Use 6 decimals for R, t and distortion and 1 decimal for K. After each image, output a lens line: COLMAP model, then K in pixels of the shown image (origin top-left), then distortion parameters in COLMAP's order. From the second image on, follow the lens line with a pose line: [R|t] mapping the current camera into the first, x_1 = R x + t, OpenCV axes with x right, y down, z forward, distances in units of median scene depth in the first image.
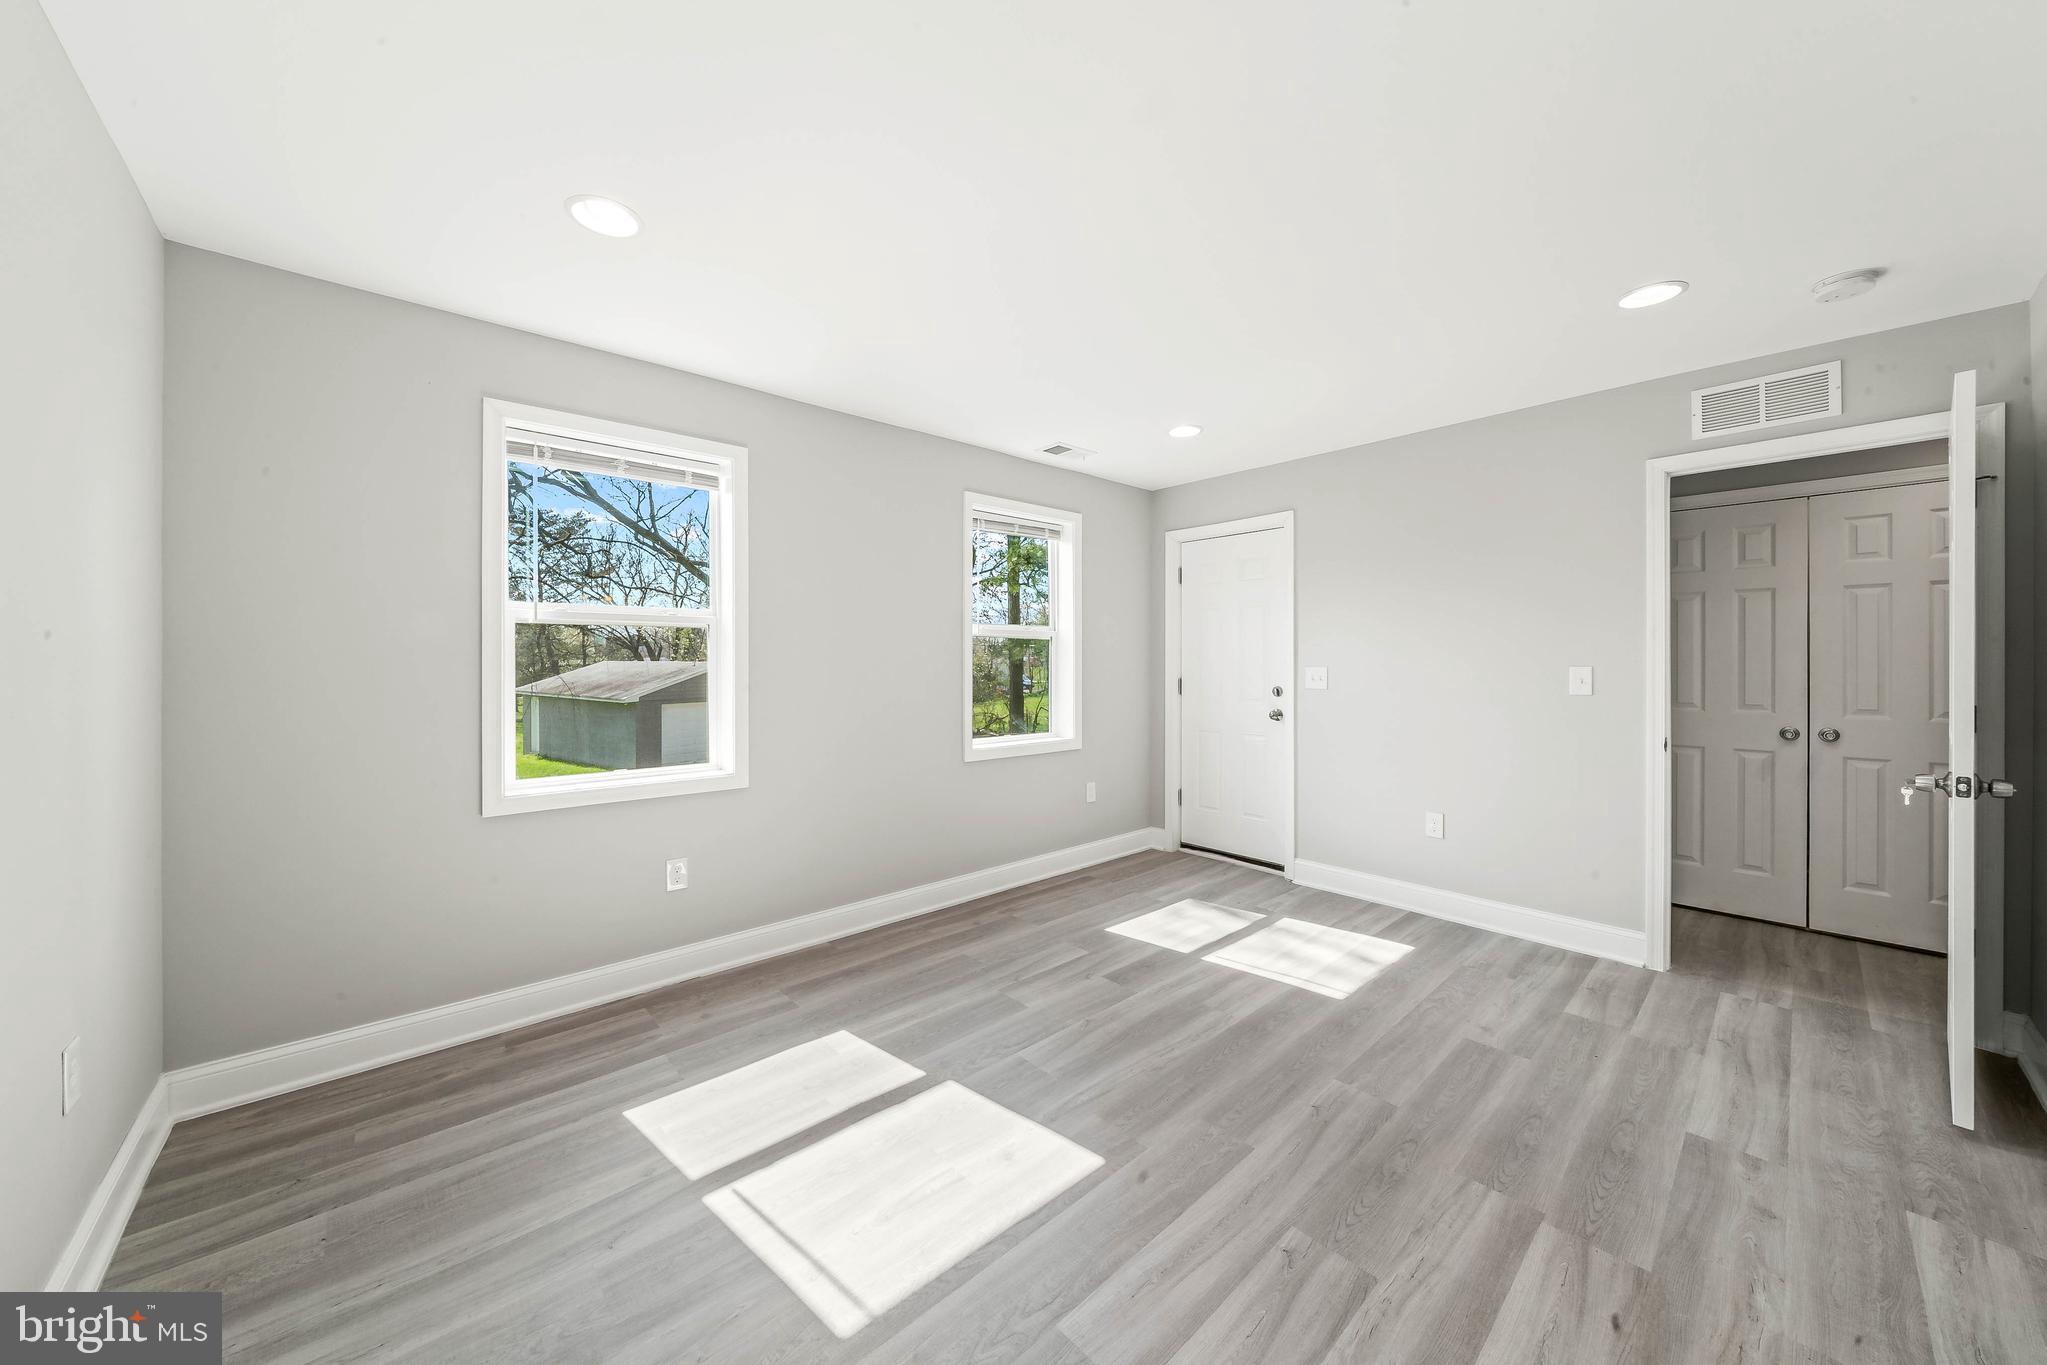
lens RADIAL K [[705.2, 0, 1018.8], [0, 705.2, 687.9], [0, 0, 1]] dist [-0.001487, -0.000235]
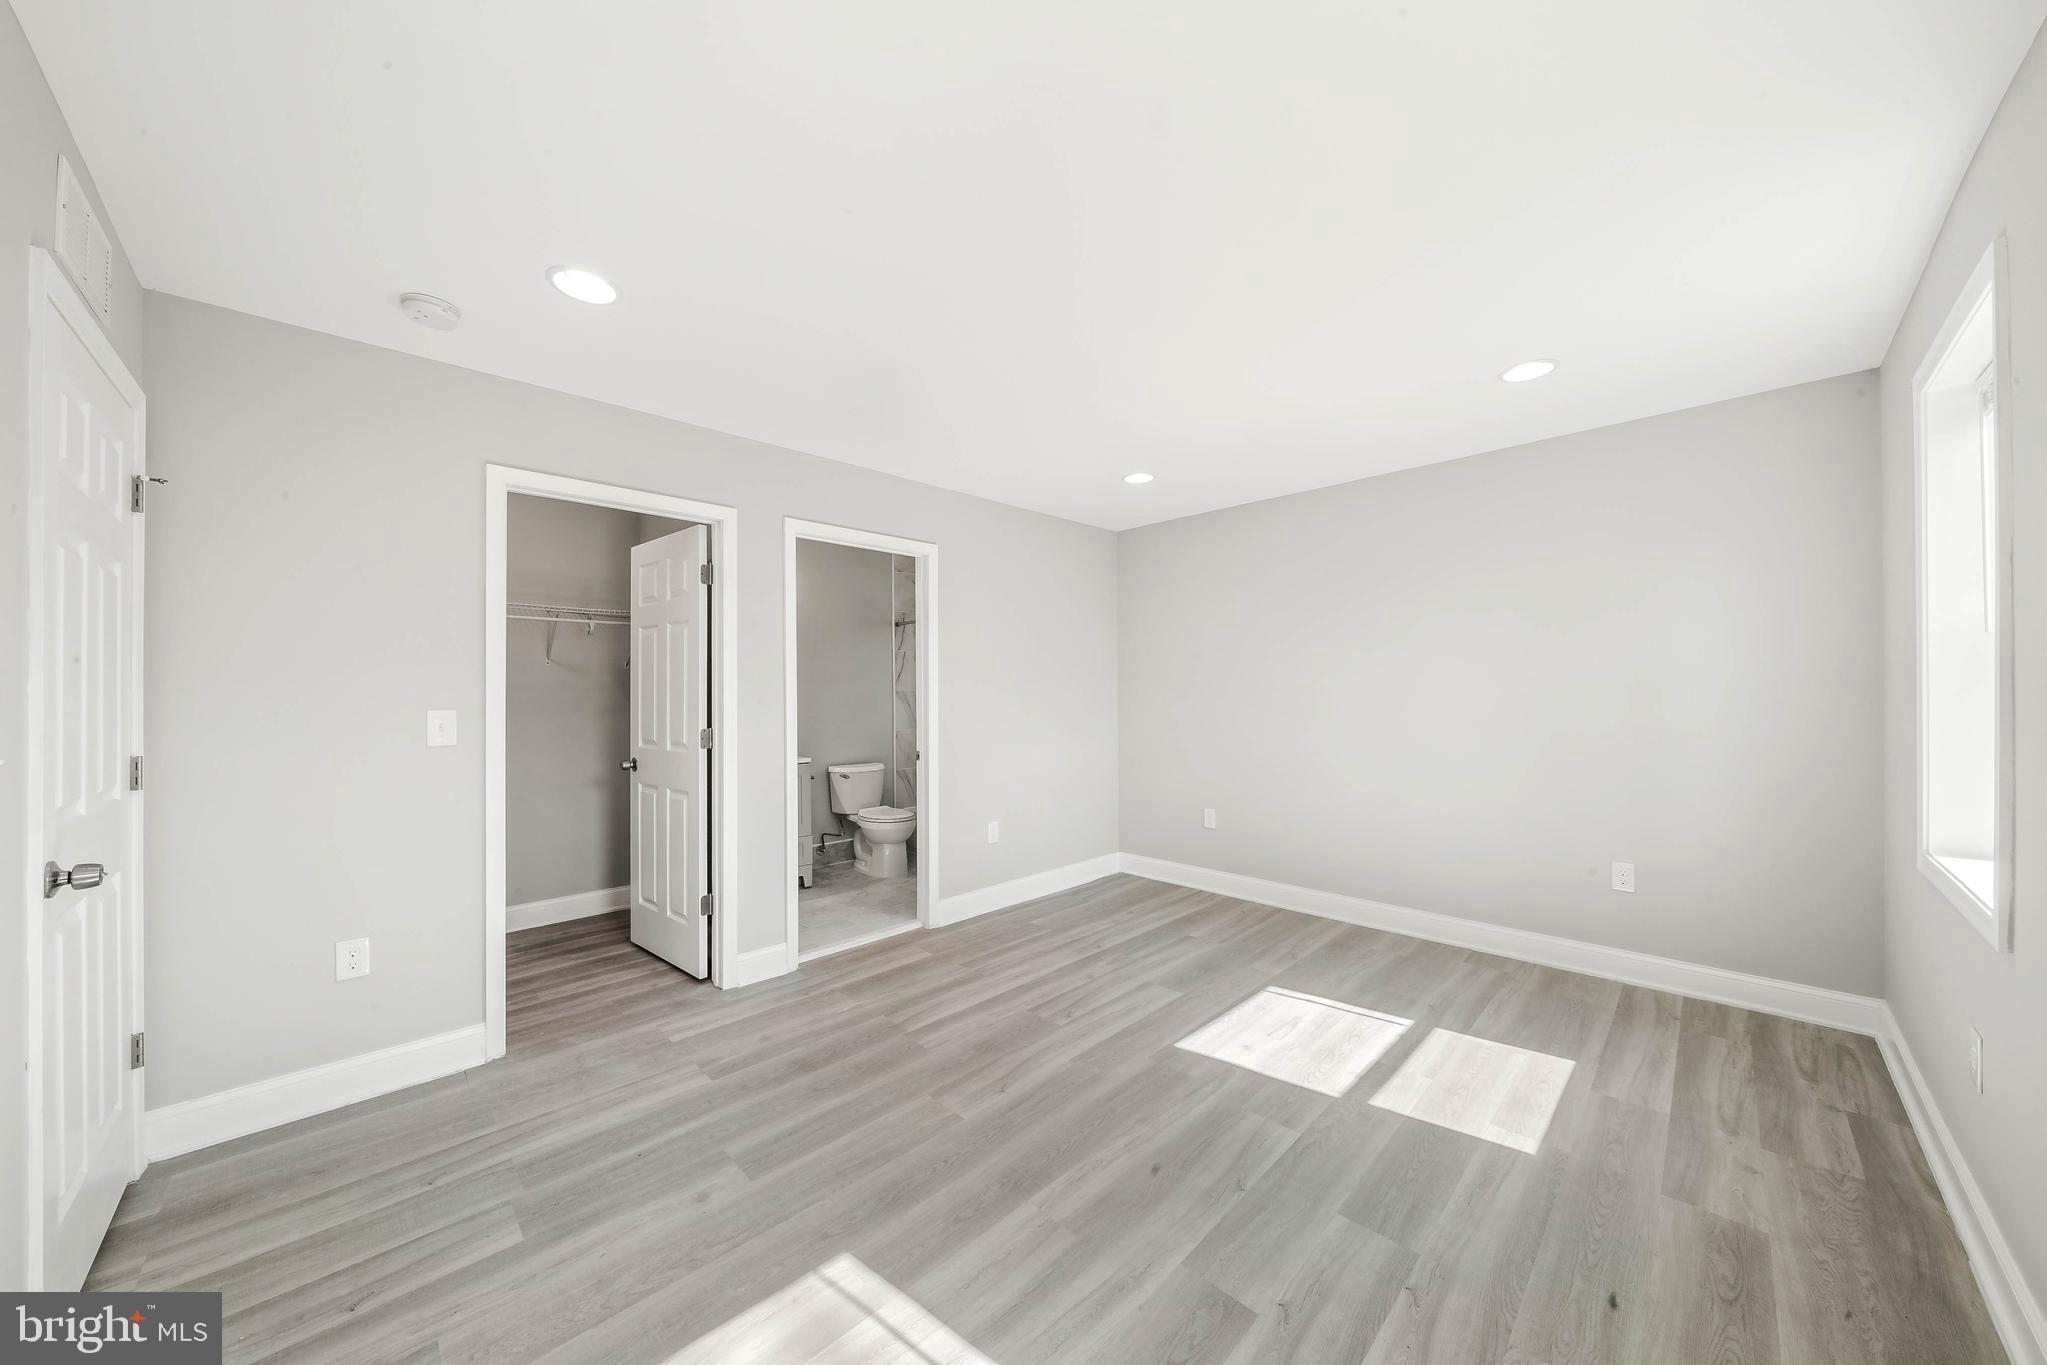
lens RADIAL K [[714.6, 0, 1023.5], [0, 714.6, 682.5], [0, 0, 1]] dist [-0.001489, -0.000140]
pose [[-0.998752, 0.005617, -0.049625, 0.330738], [0.004600, 0.999778, 0.020578, -0.060227], [0.049730, 0.020324, -0.998556, 1.597594]]
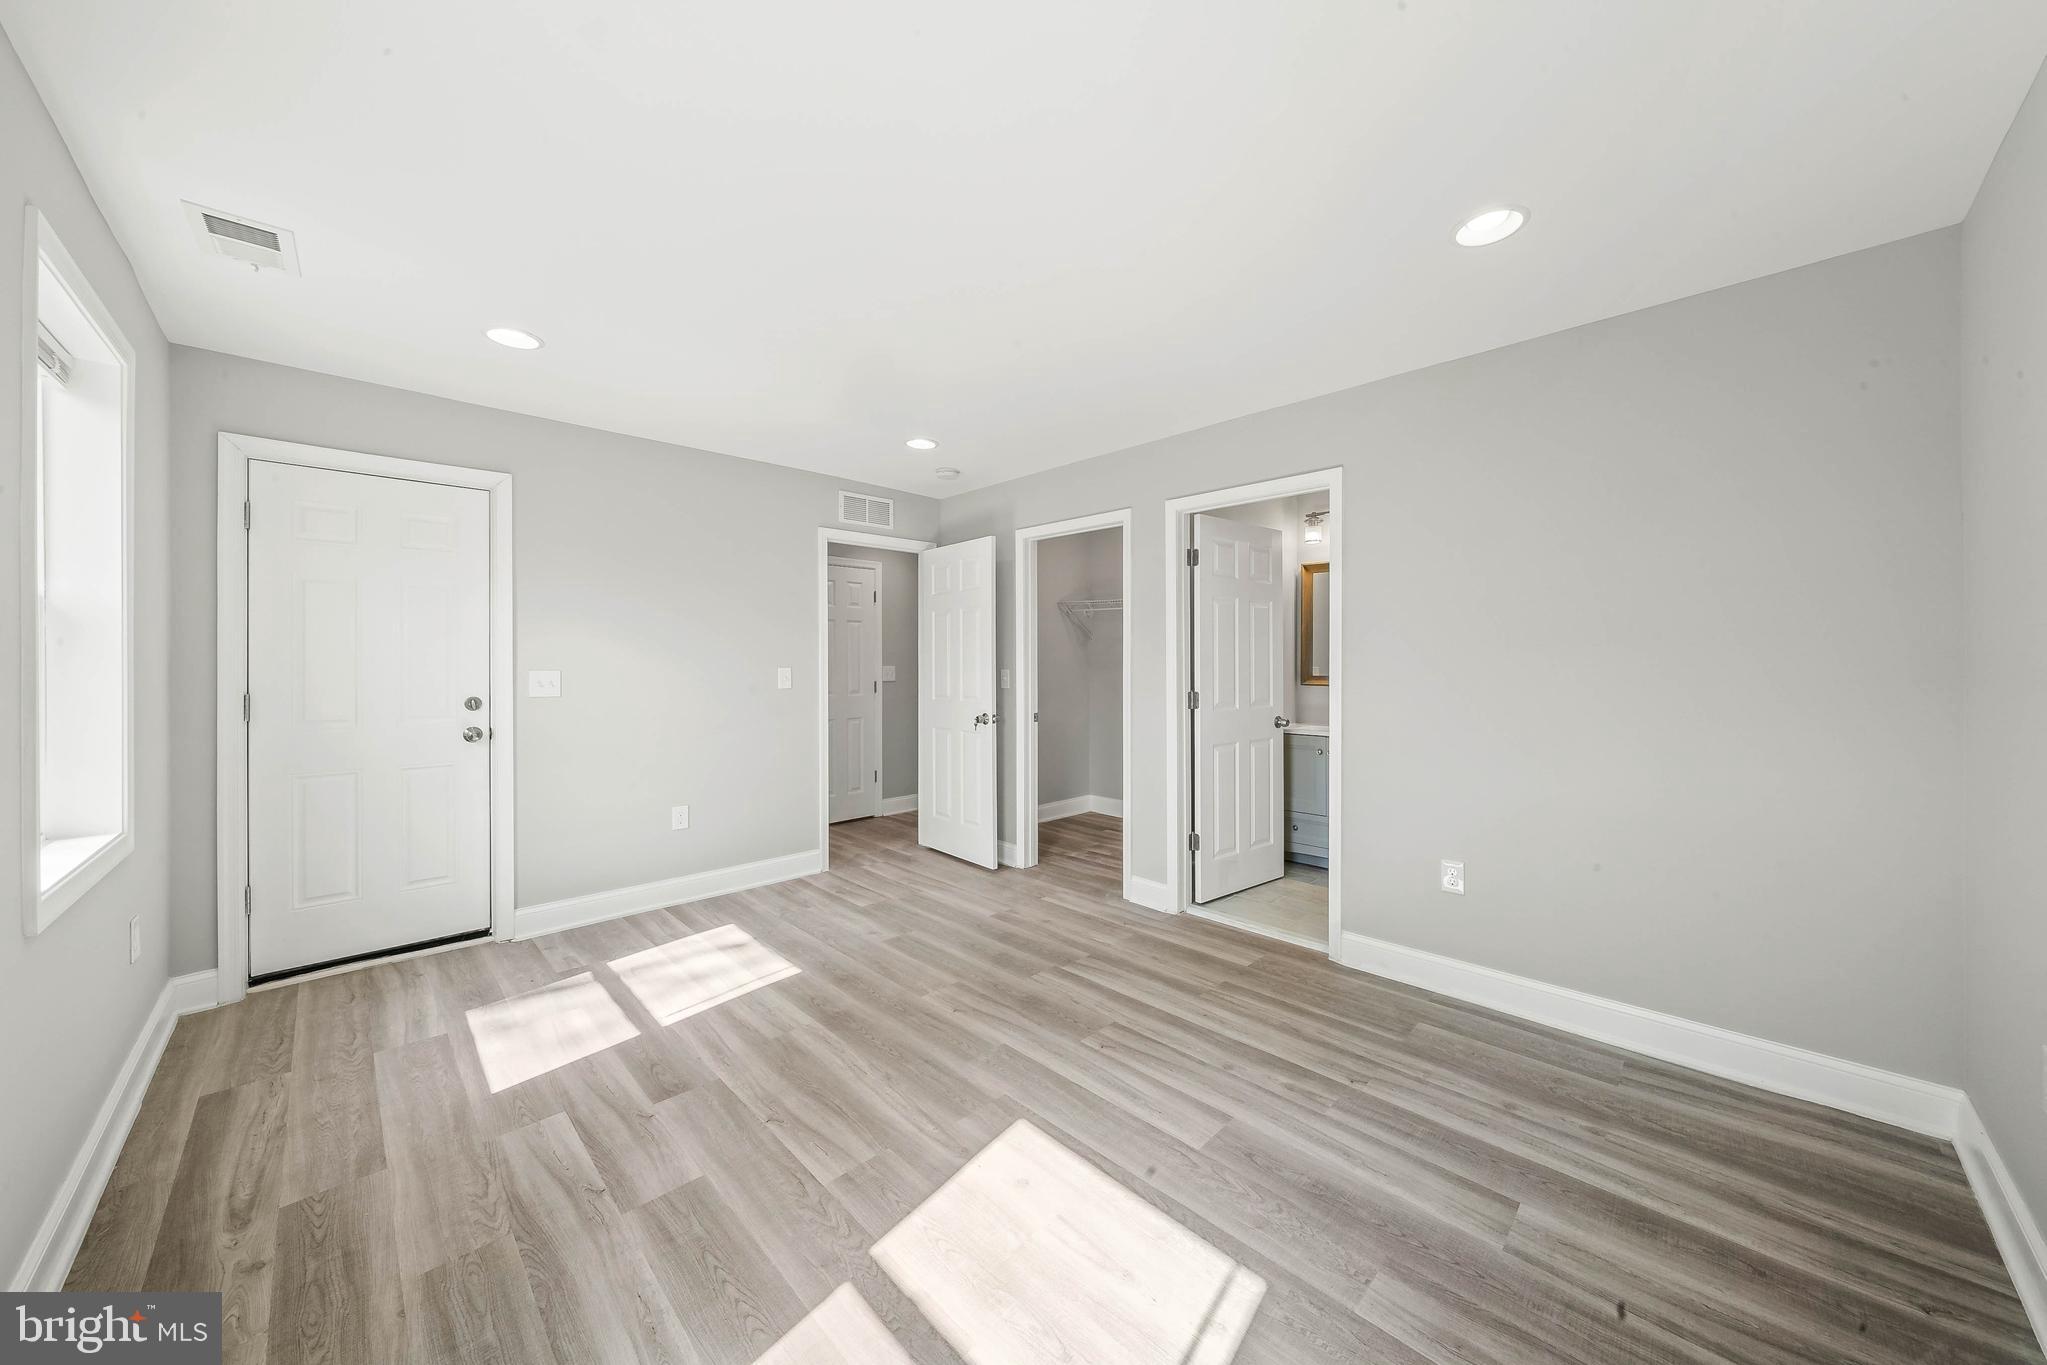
lens RADIAL K [[705.2, 0, 1018.8], [0, 705.2, 687.9], [0, 0, 1]] dist [-0.001487, -0.000235]
pose [[-0.033247, -0.035833, 0.998805, -0.636973], [0.037131, 0.998623, 0.037062, -0.027991], [-0.998757, 0.038318, -0.031871, 0.678977]]
